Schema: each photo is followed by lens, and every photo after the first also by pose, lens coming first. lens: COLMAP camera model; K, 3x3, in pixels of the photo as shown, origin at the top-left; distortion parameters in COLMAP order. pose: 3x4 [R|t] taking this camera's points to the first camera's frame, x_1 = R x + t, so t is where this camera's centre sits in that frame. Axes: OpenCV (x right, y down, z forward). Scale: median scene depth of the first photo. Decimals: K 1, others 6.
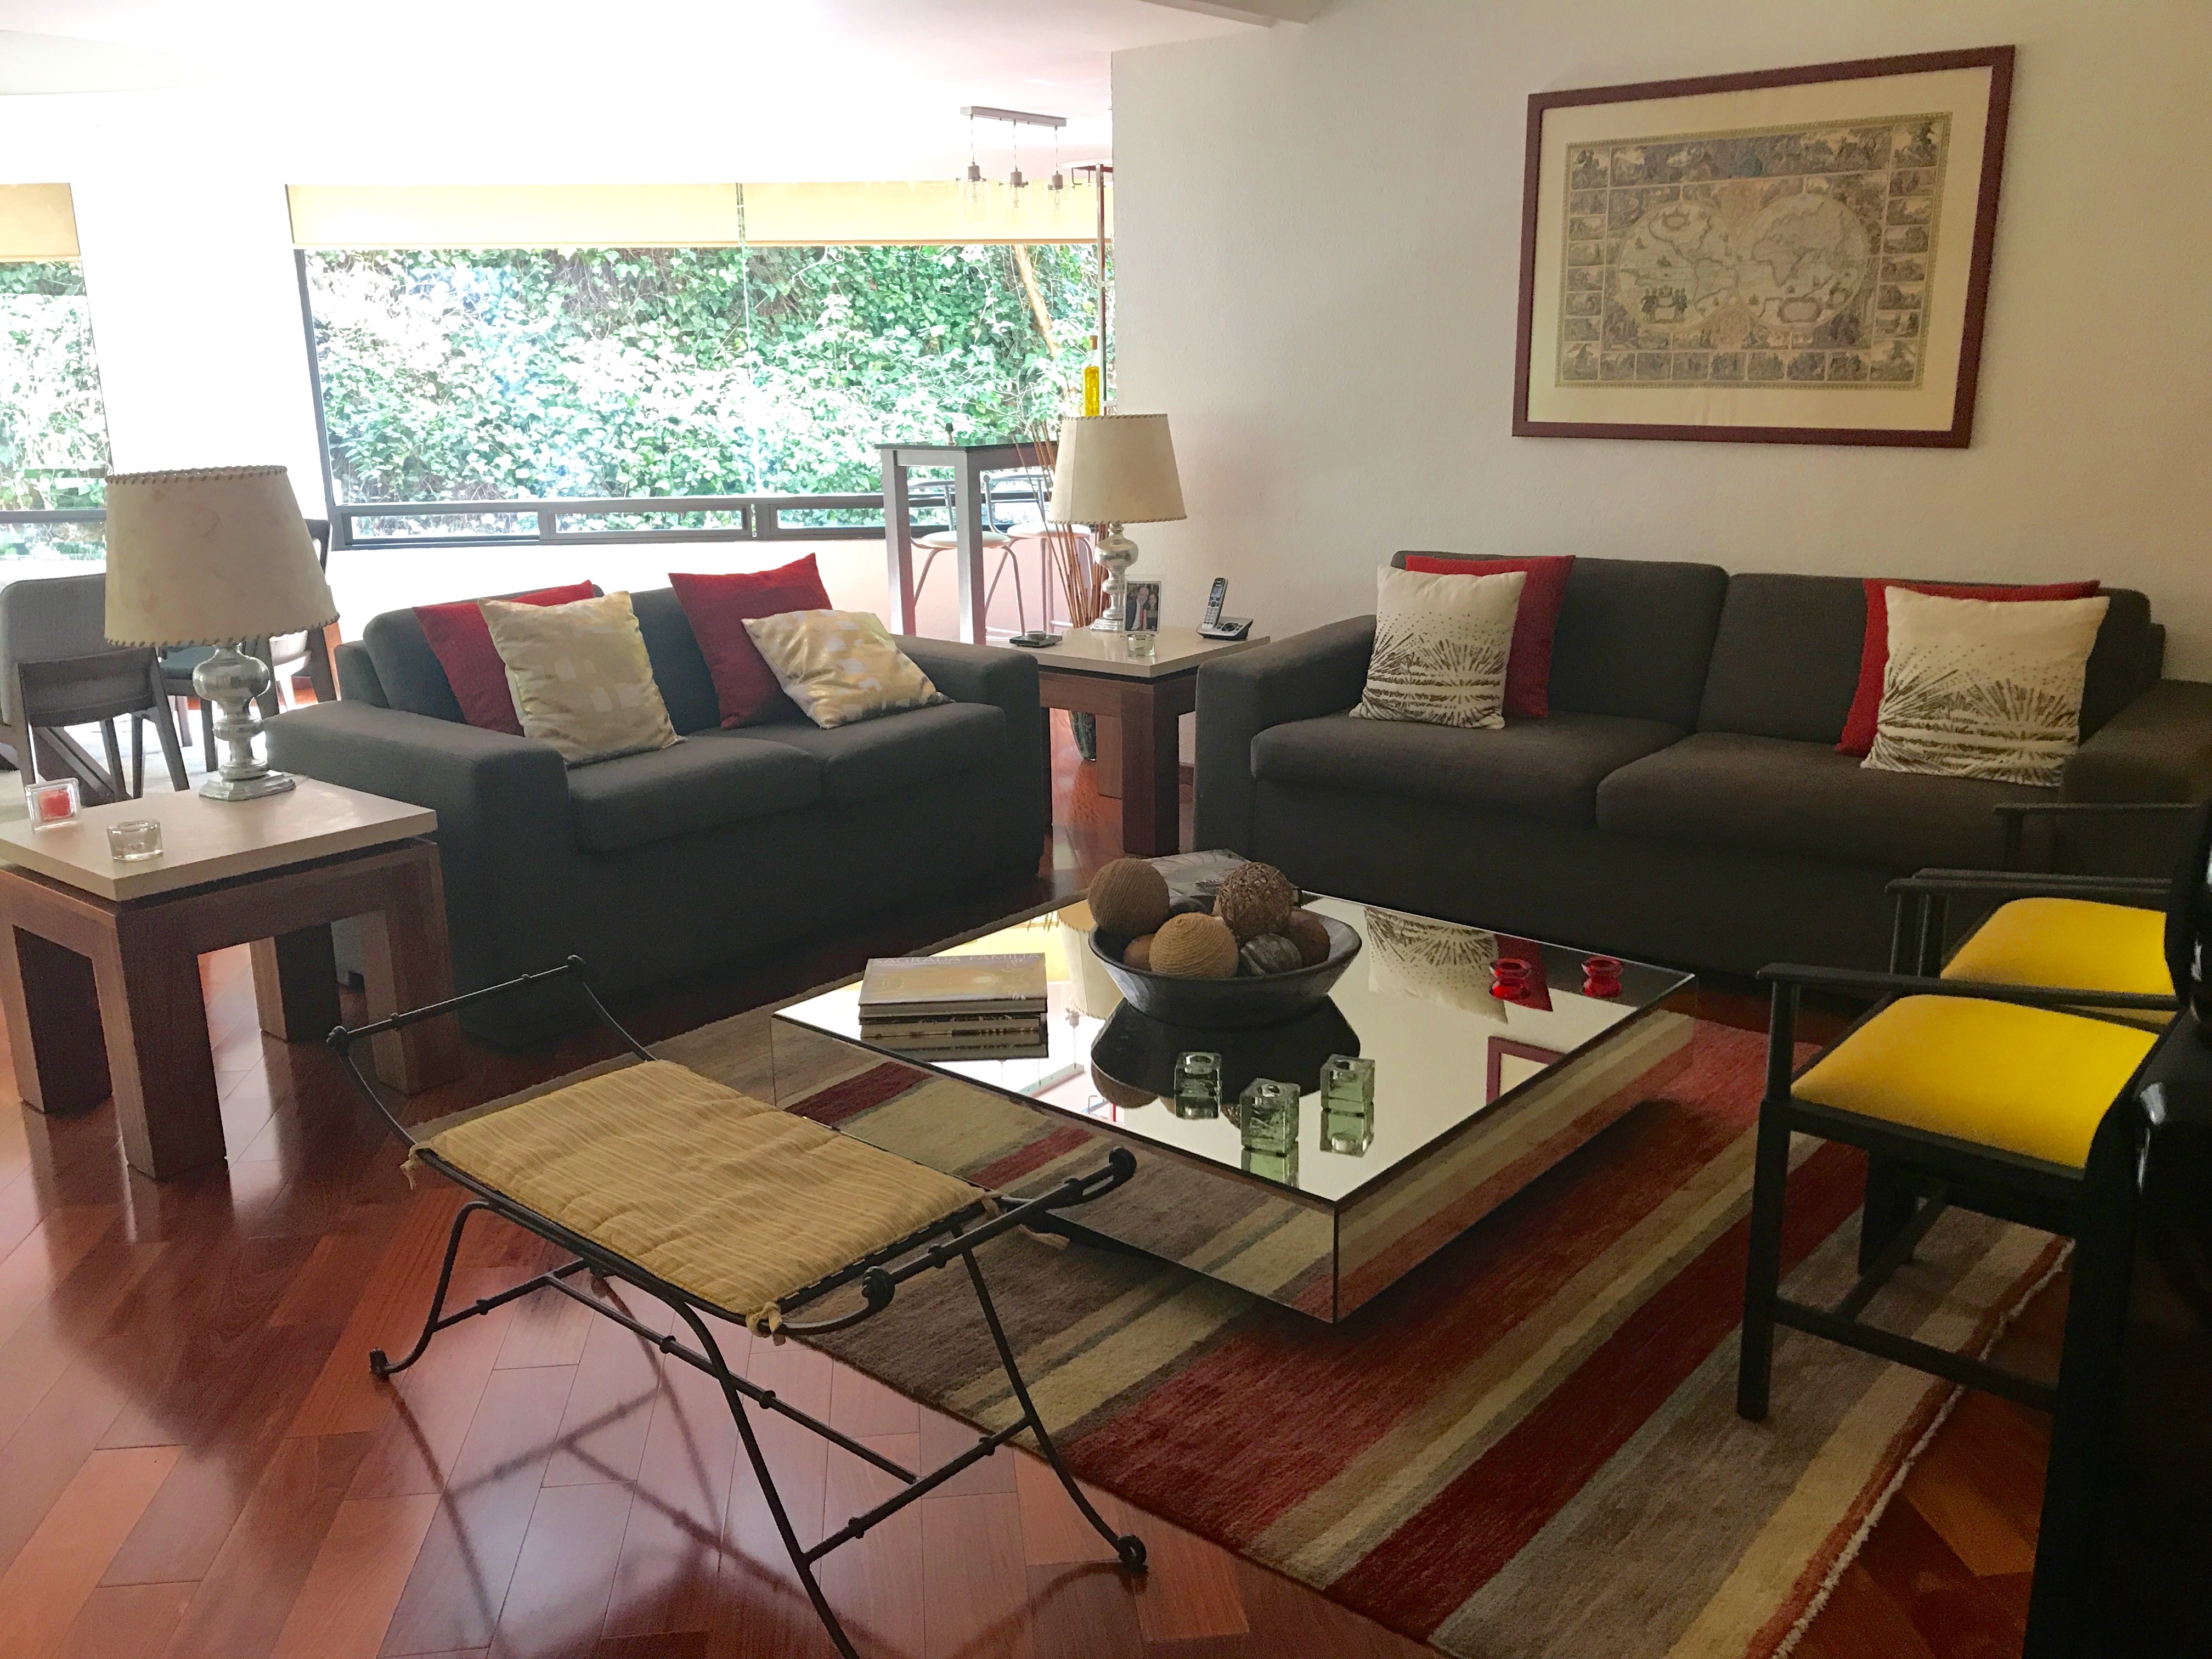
lens RADIAL K [[1806.9, 0, 1106.0], [0, 1806.9, 829.5], [0, 0, 1]] dist [-0.000996, 0.009662]
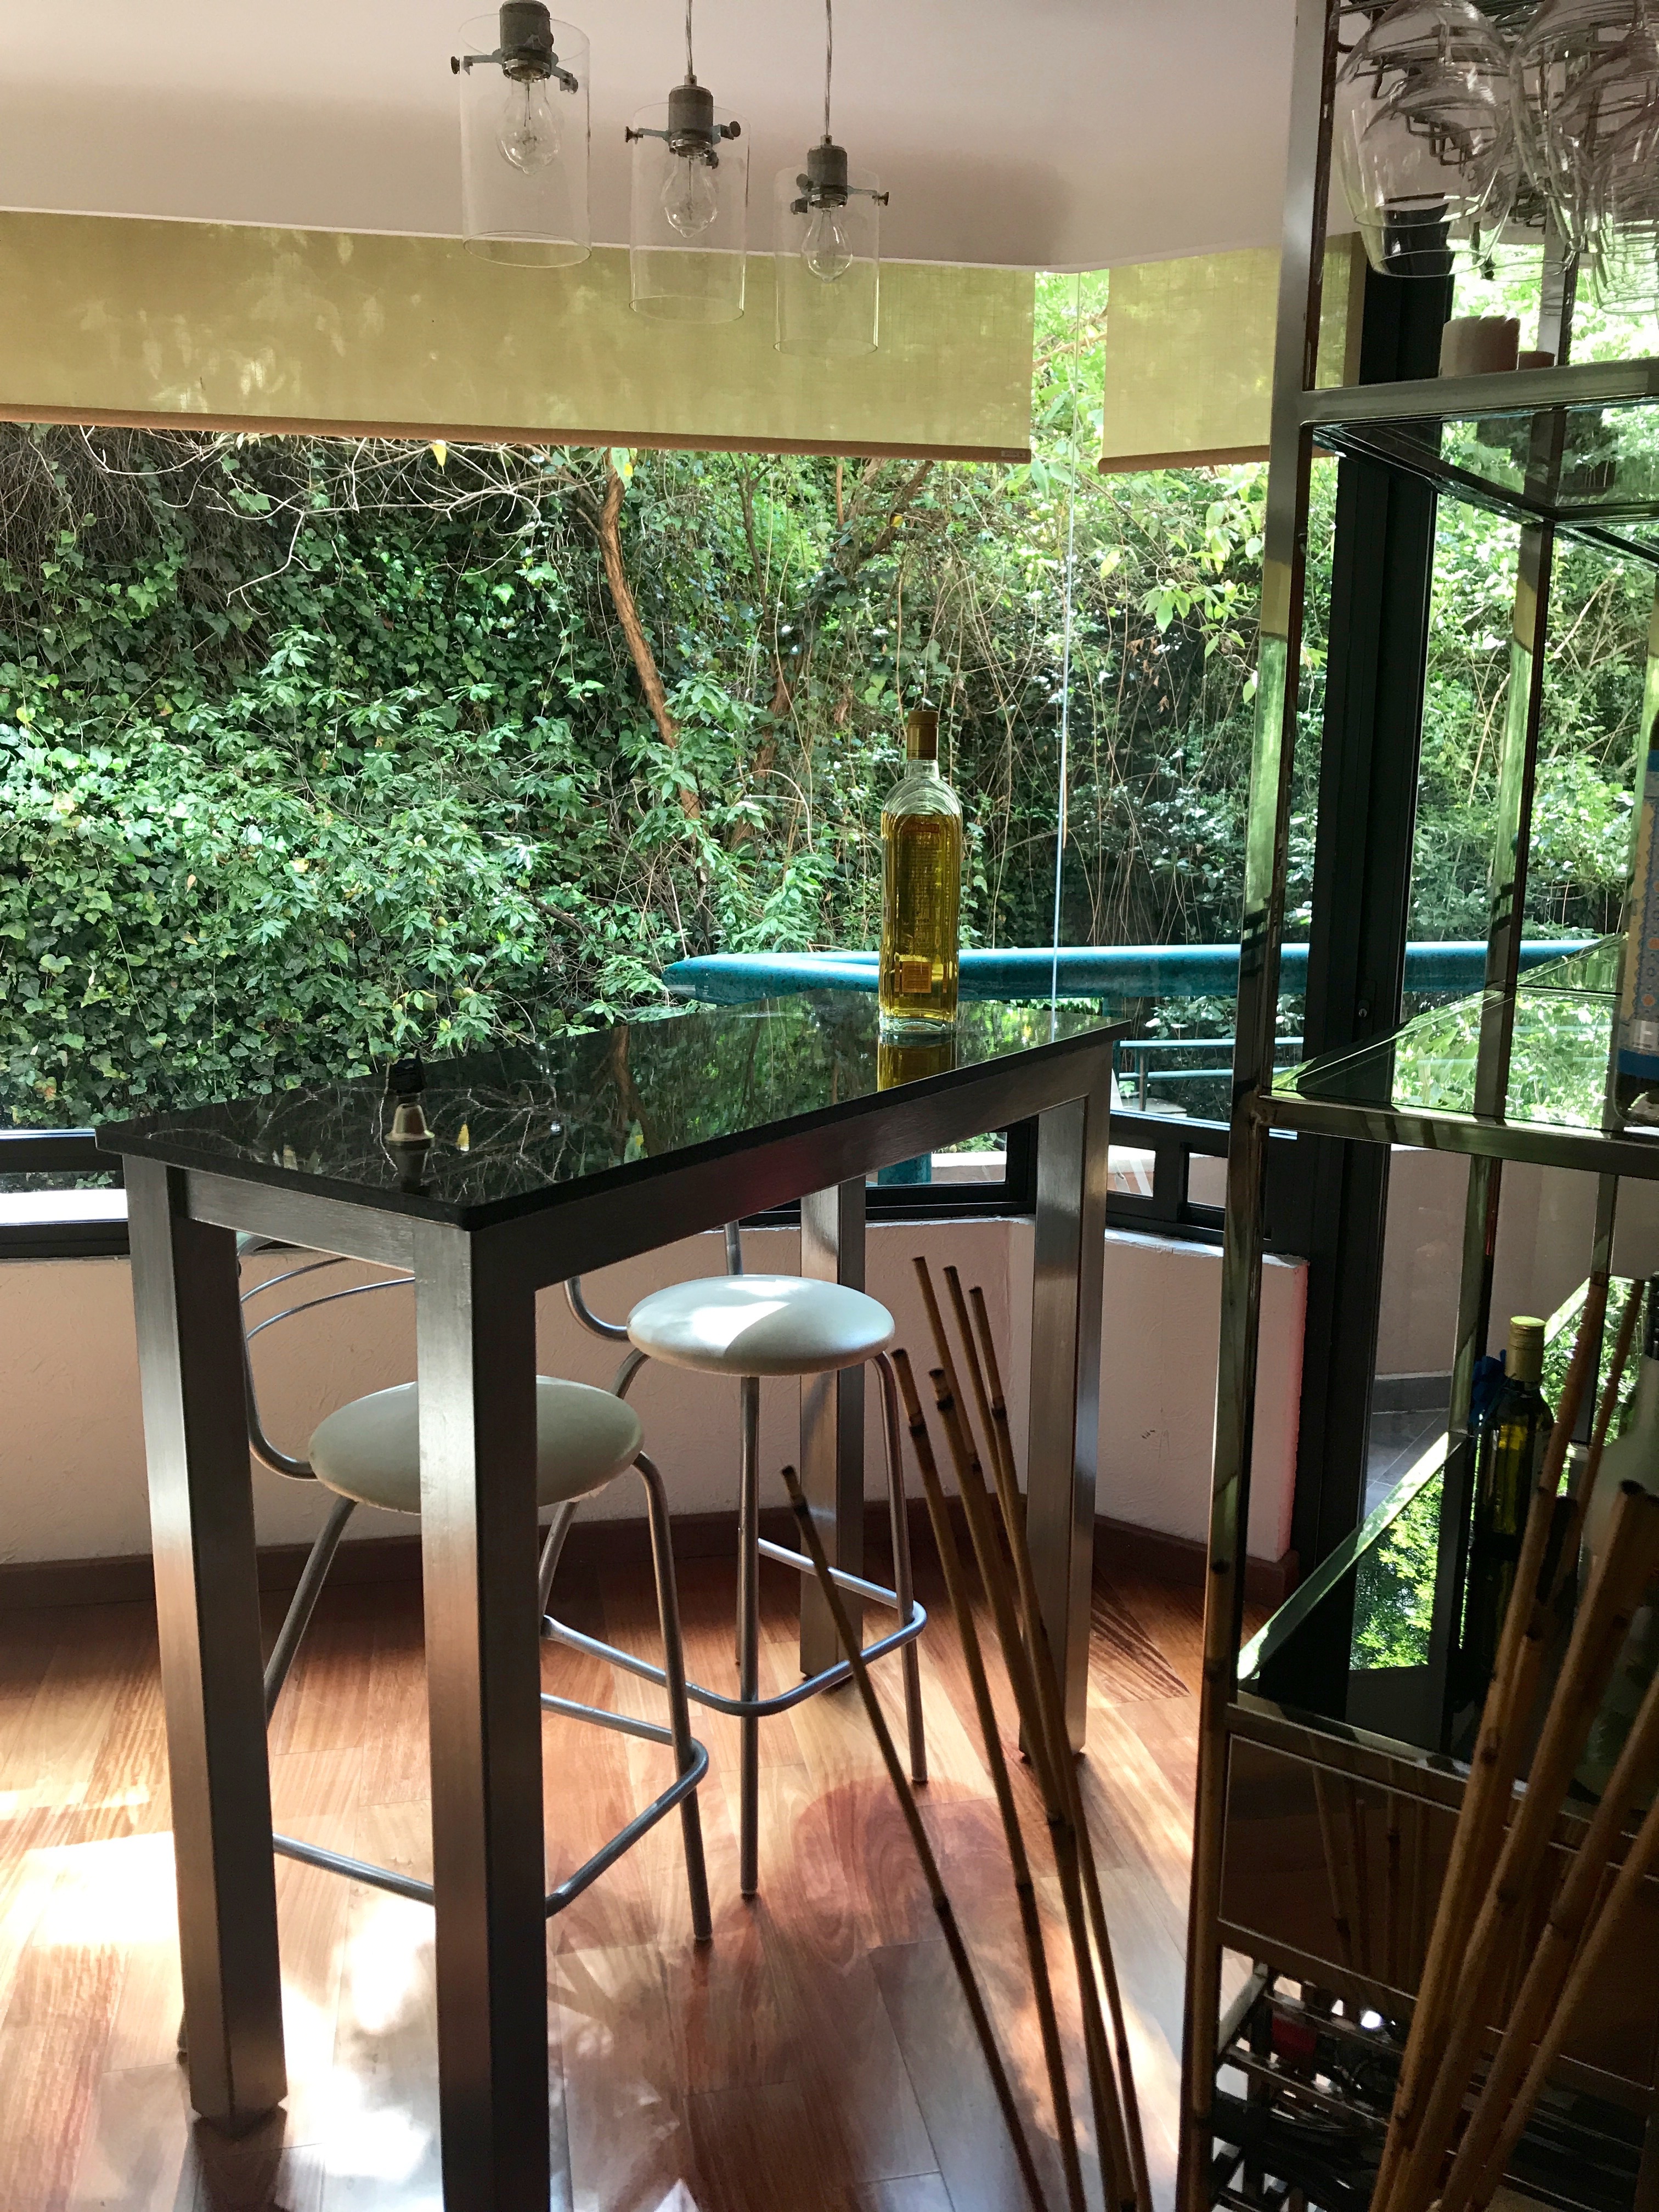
lens RADIAL K [[1835.3, 0, 829.5], [0, 1835.3, 1106.0], [0, 0, 1]] dist [-0.055804, 0.001123]
pose [[0.996243, 0.015735, 0.085161, -0.024517], [-0.011195, 0.998503, -0.053532, -0.100055], [-0.085876, 0.052378, 0.994928, 0.366653]]
